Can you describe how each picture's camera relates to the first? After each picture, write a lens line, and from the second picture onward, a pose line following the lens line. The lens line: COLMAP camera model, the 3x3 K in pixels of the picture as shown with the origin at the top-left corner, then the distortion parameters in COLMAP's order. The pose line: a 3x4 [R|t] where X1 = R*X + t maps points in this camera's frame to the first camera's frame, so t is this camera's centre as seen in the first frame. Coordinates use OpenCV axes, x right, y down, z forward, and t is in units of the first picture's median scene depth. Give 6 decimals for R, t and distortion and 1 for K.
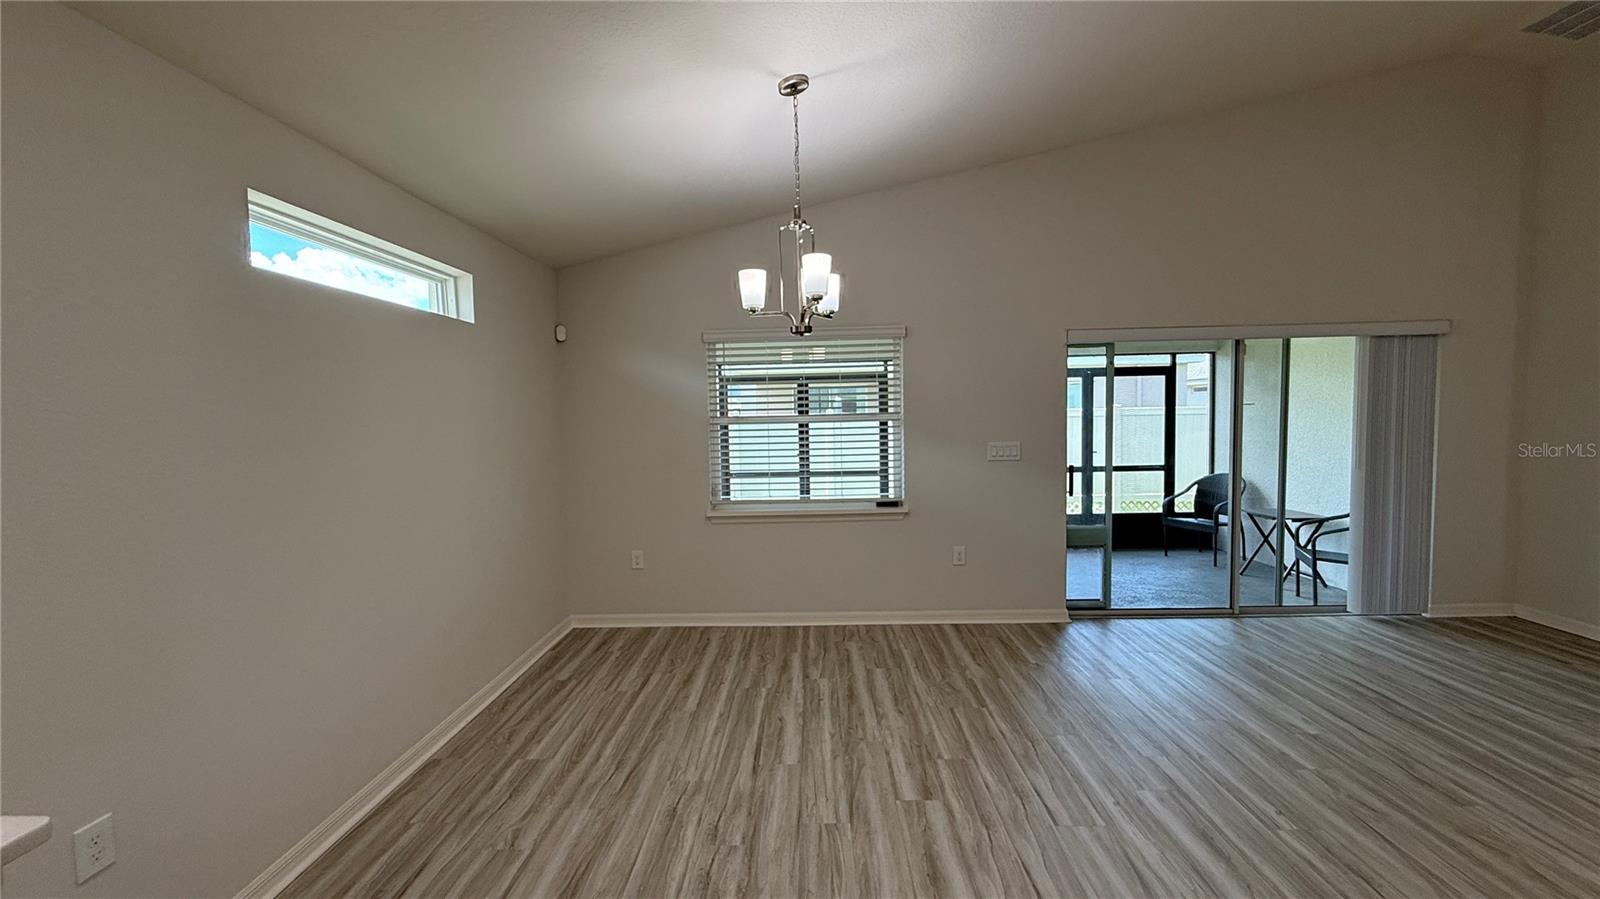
lens RADIAL K [[641.4, 0, 791.1], [0, 641.4, 444.0], [0, 0, 1]] dist [-0.000969, 0.000055]
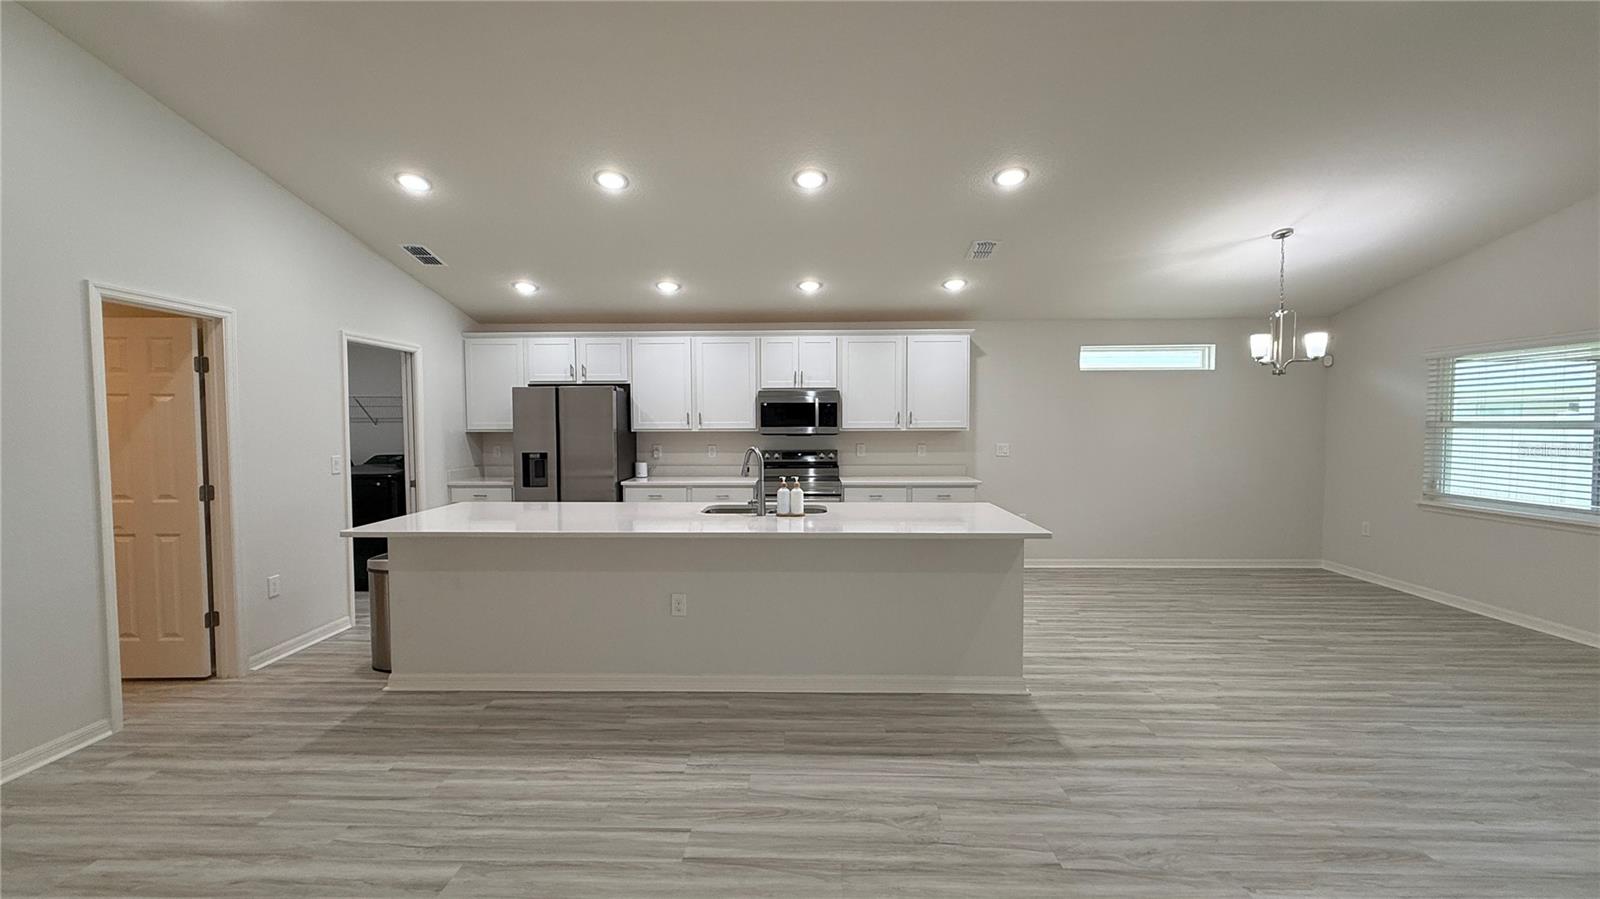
lens RADIAL K [[637.4, 0, 794.5], [0, 637.4, 450.1], [0, 0, 1]] dist [-0.000271, -0.000531]
pose [[-0.006000, 0.060197, -0.998169, 1.678749], [-0.038804, 0.997421, 0.060385, -0.023807], [0.999229, 0.039095, -0.003648, -0.280359]]
